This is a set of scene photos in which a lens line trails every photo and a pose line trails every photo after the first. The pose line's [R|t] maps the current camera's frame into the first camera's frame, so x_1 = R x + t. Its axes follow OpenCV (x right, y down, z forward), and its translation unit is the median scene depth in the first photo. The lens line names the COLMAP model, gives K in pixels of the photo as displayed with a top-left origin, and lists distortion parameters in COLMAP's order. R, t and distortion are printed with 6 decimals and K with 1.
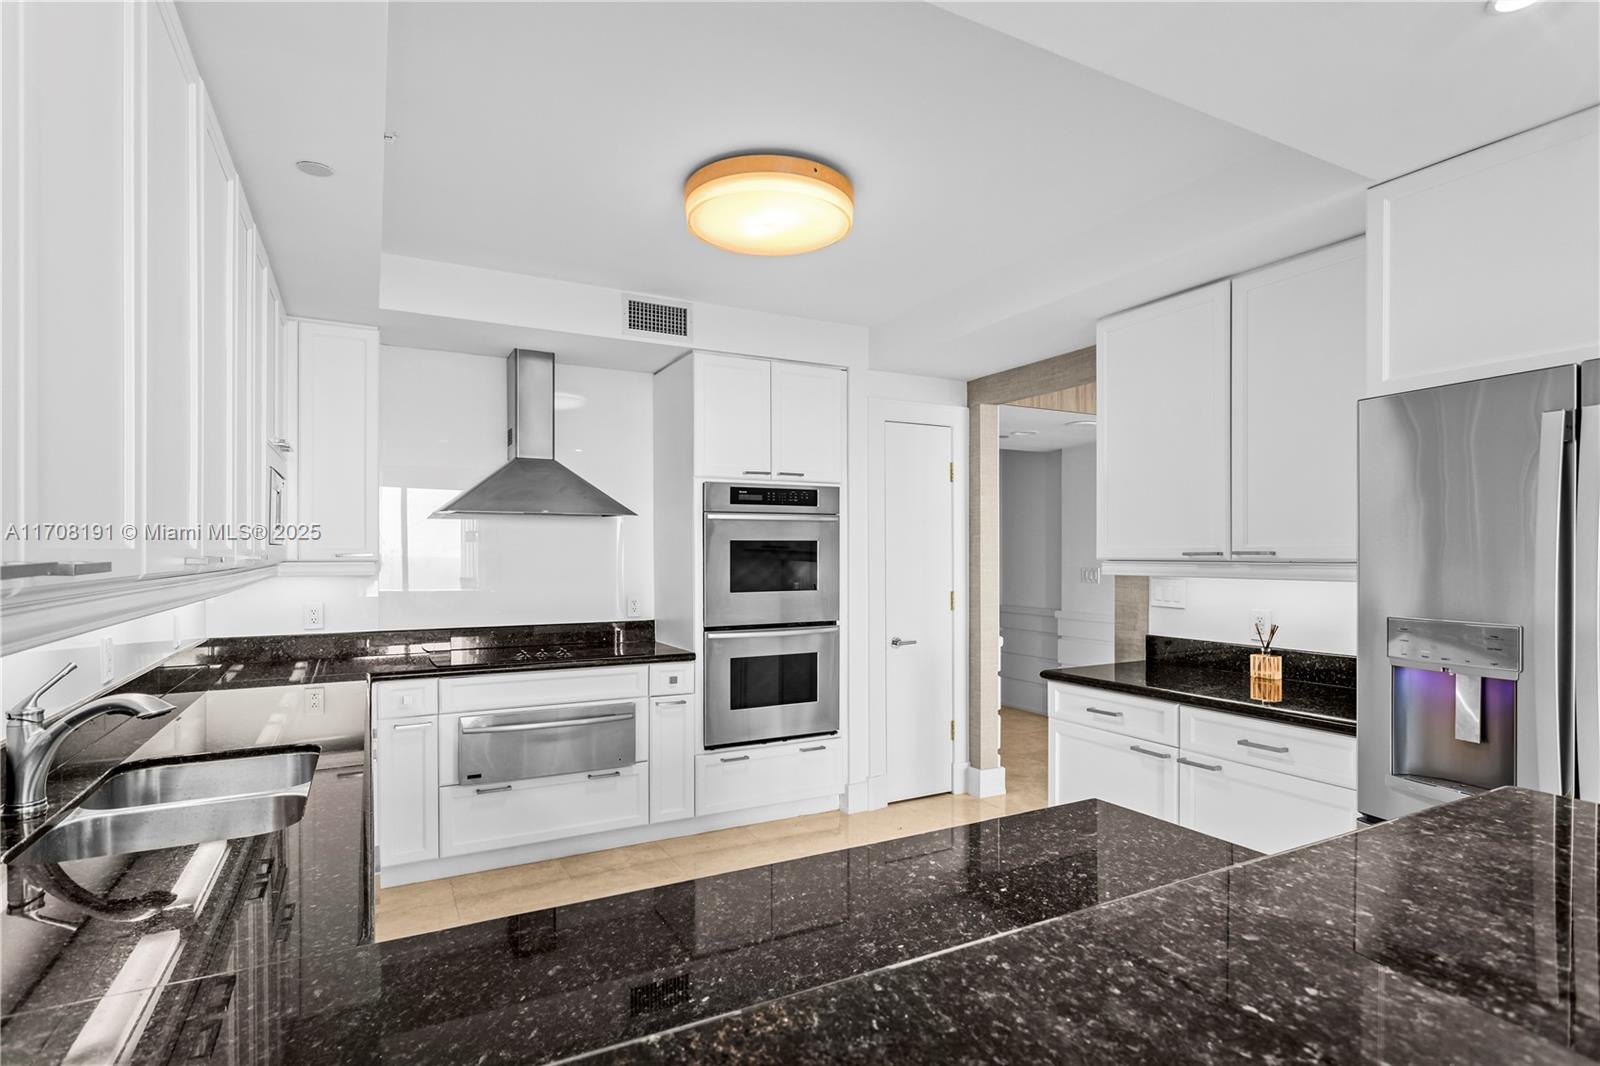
lens RADIAL K [[813.8, 0, 793.1], [0, 813.8, 557.7], [0, 0, 1]] dist [-0.003696, 0.000543]
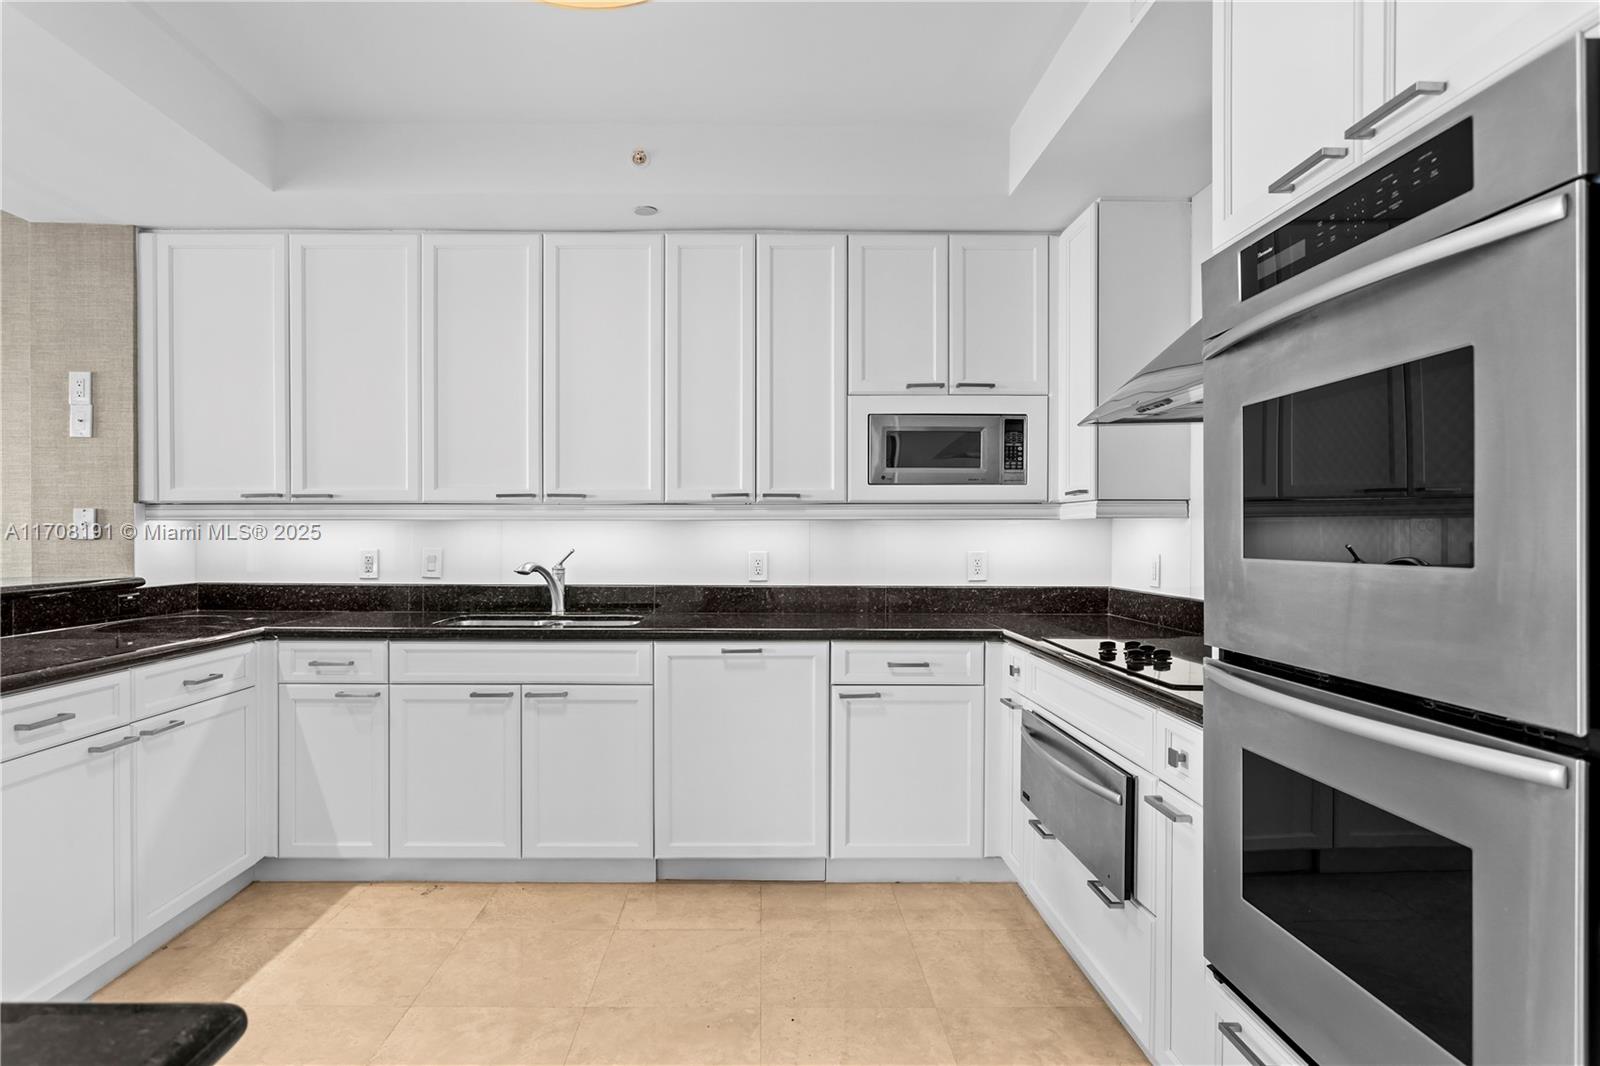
lens RADIAL K [[895.2, 0, 766.1], [0, 895.2, 536.8], [0, 0, 1]] dist [-0.005334, 0.002393]
pose [[-0.448531, 0.002945, -0.893763, 0.356354], [-0.006691, 0.999955, 0.006653, 0.033497], [0.893742, 0.008964, -0.448491, 0.997033]]
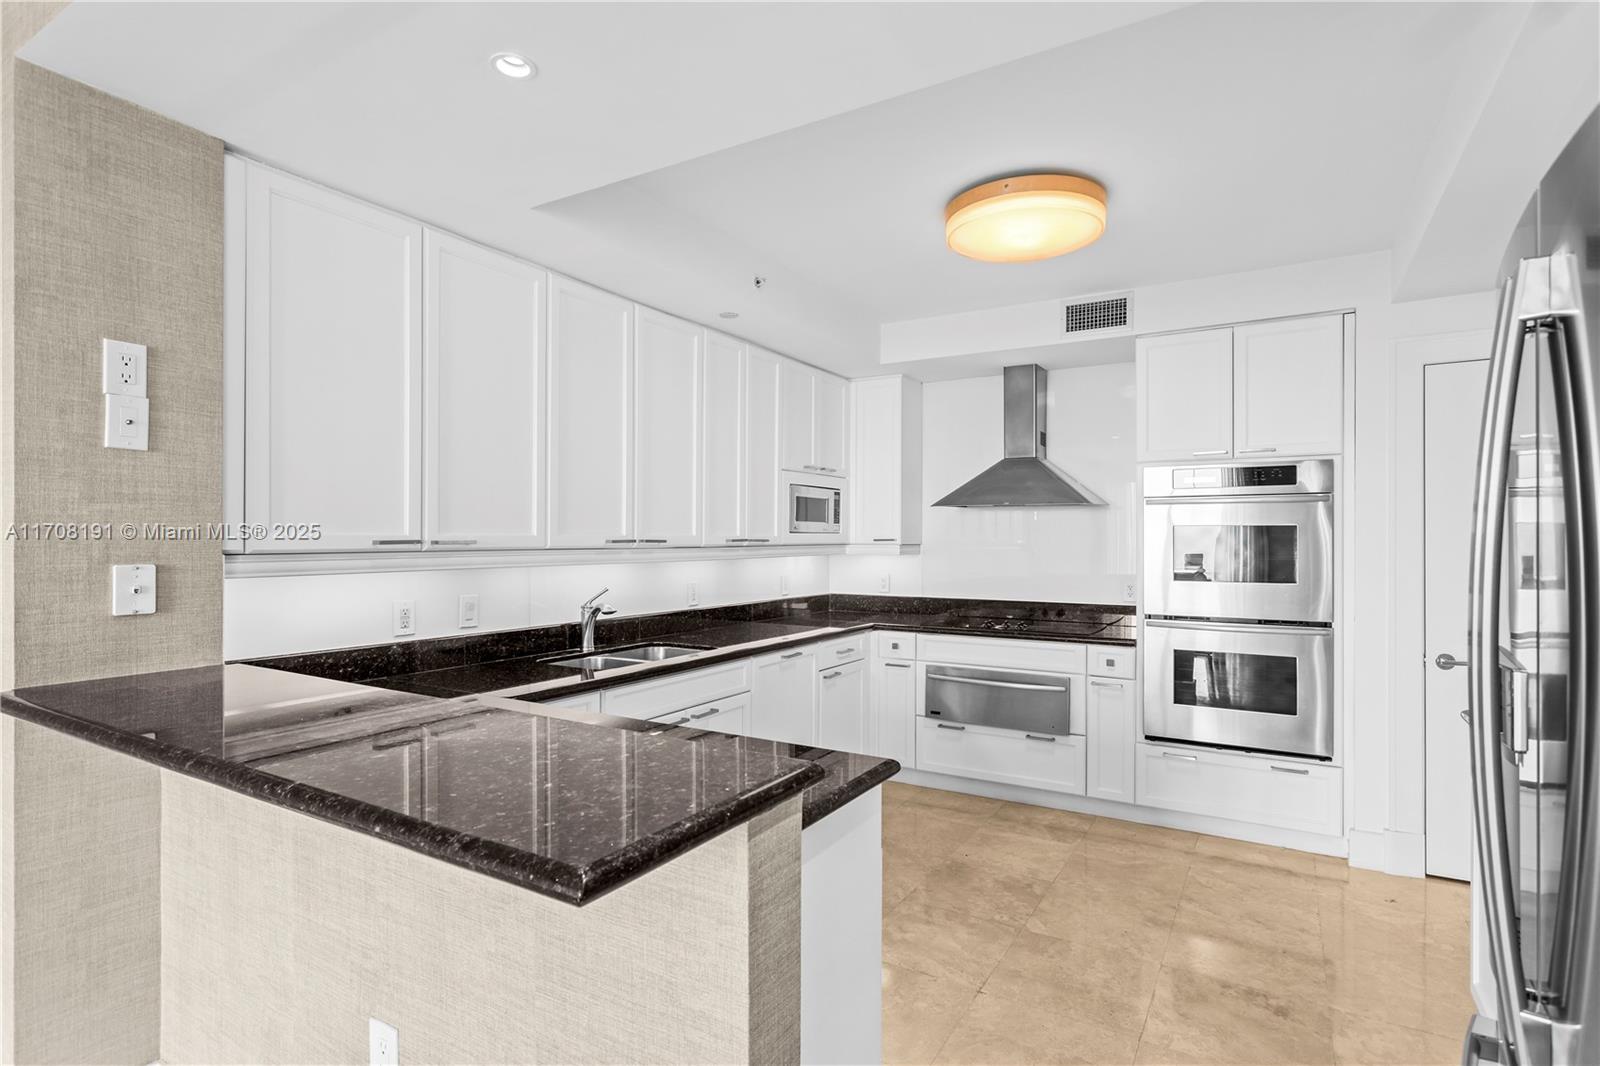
lens RADIAL K [[789.7, 0, 804.6], [0, 789.7, 538.1], [0, 0, 1]] dist [-0.002785, 0.002004]
pose [[0.527008, 0.001386, -0.849859, 0.486148], [-0.008608, 0.999956, -0.003707, -0.000203], [0.849817, 0.009269, 0.526997, 0.143012]]
